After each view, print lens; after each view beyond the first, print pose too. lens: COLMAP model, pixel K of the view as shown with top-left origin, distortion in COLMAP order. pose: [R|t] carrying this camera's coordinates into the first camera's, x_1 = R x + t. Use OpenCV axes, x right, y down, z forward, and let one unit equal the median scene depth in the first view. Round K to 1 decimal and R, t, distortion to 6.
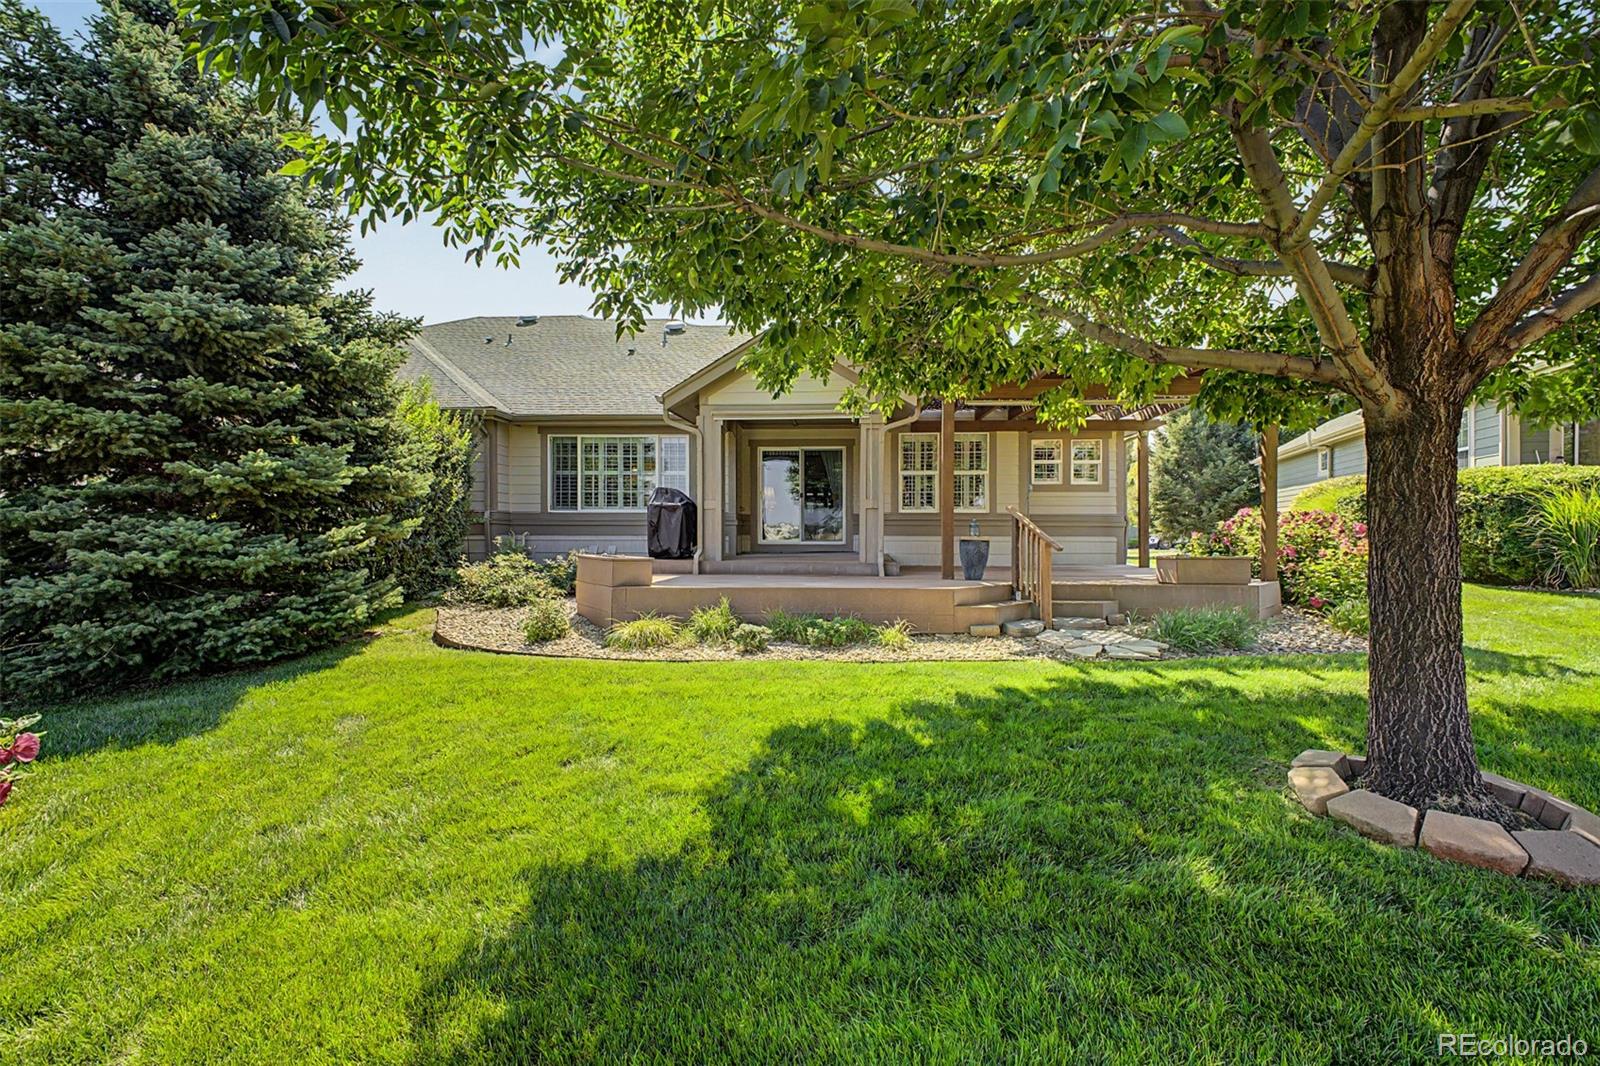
lens RADIAL K [[644.8, 0, 810.6], [0, 644.8, 529.3], [0, 0, 1]] dist [0.009329, -0.000094]
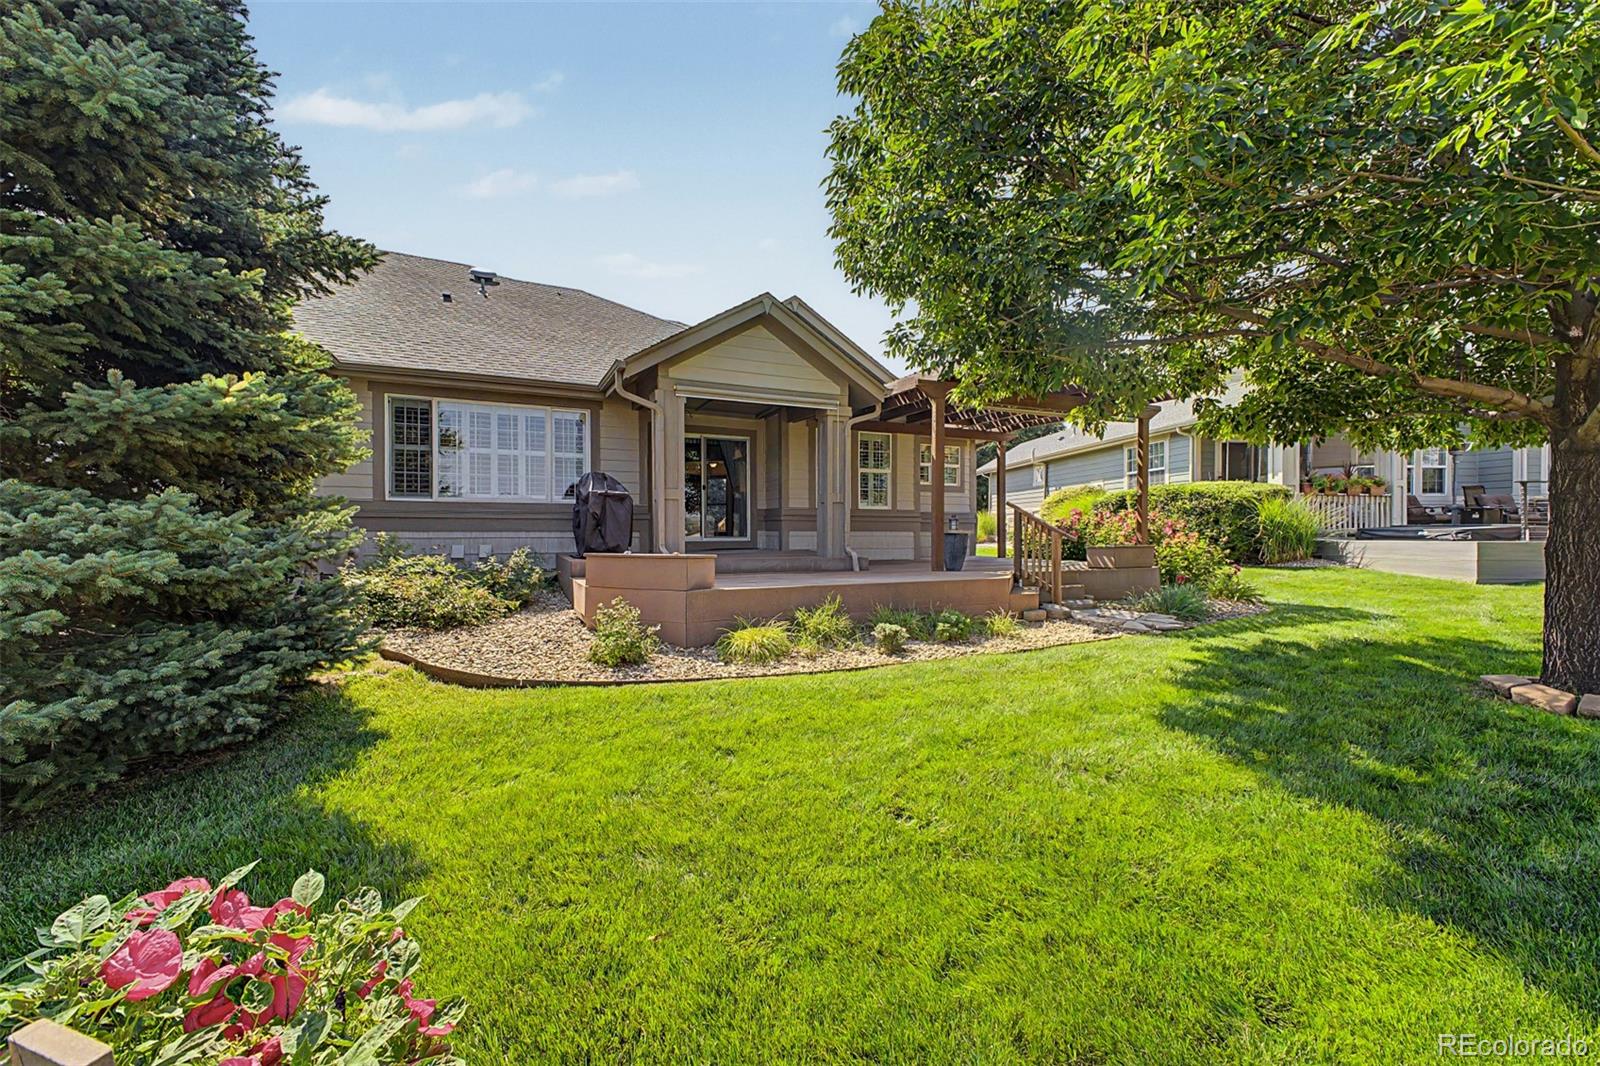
lens RADIAL K [[644.8, 0, 810.6], [0, 644.8, 529.3], [0, 0, 1]] dist [0.009329, -0.000094]
pose [[0.882935, 0.000065, 0.469495, -0.392094], [0.001279, 0.999996, -0.002543, 0.010846], [-0.469493, 0.002846, 0.882932, 0.155494]]
